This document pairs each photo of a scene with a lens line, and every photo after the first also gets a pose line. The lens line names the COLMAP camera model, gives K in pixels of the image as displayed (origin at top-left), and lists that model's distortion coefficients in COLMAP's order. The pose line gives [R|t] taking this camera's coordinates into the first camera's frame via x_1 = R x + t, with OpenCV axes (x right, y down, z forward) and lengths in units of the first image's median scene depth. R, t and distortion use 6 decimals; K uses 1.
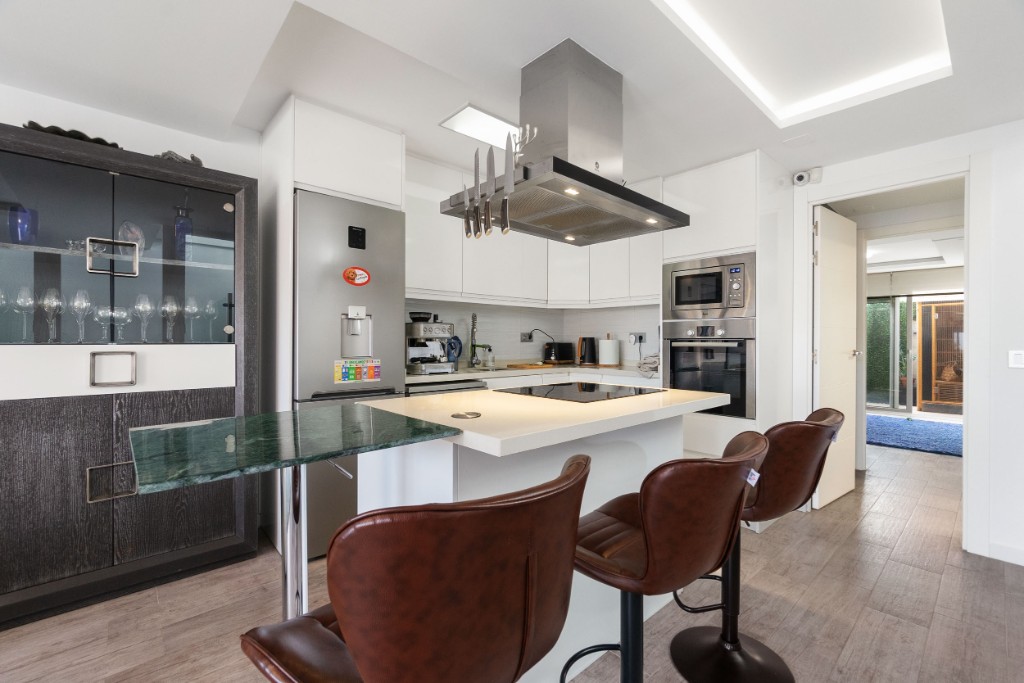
lens RADIAL K [[443.1, 0, 514.3], [0, 443.1, 341.7], [0, 0, 1]] dist [0.000967, 0.000812]
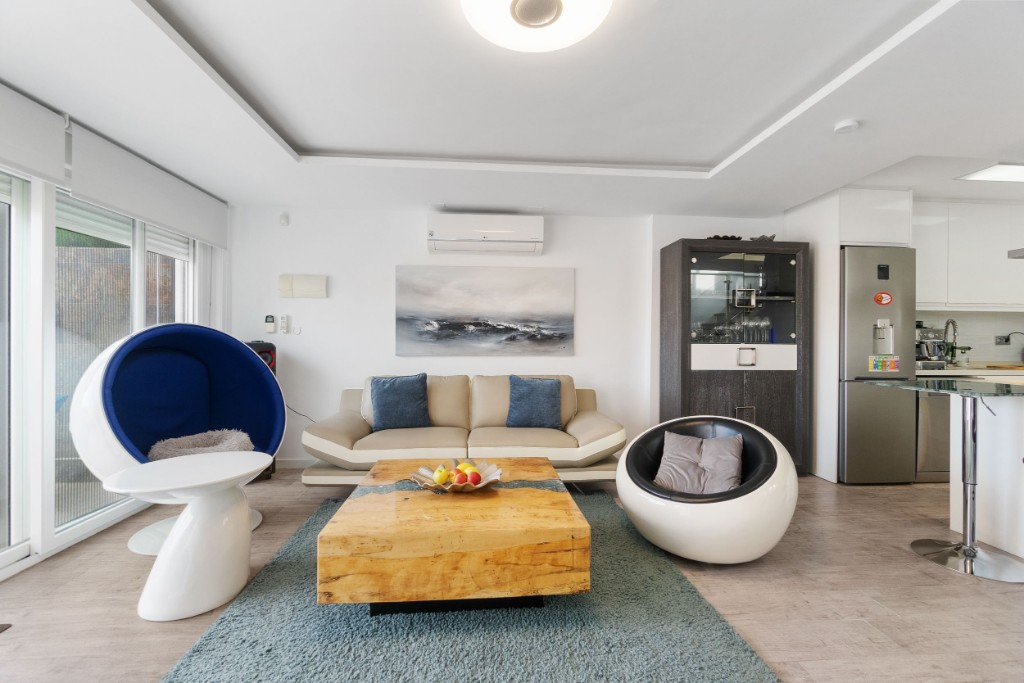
lens RADIAL K [[443.1, 0, 513.7], [0, 443.1, 339.3], [0, 0, 1]] dist [0.000967, 0.000812]
pose [[0.799943, 0.002728, -0.600070, -0.462045], [-0.007188, 0.999961, -0.005035, 0.002234], [0.600033, 0.008341, 0.799931, -0.916716]]
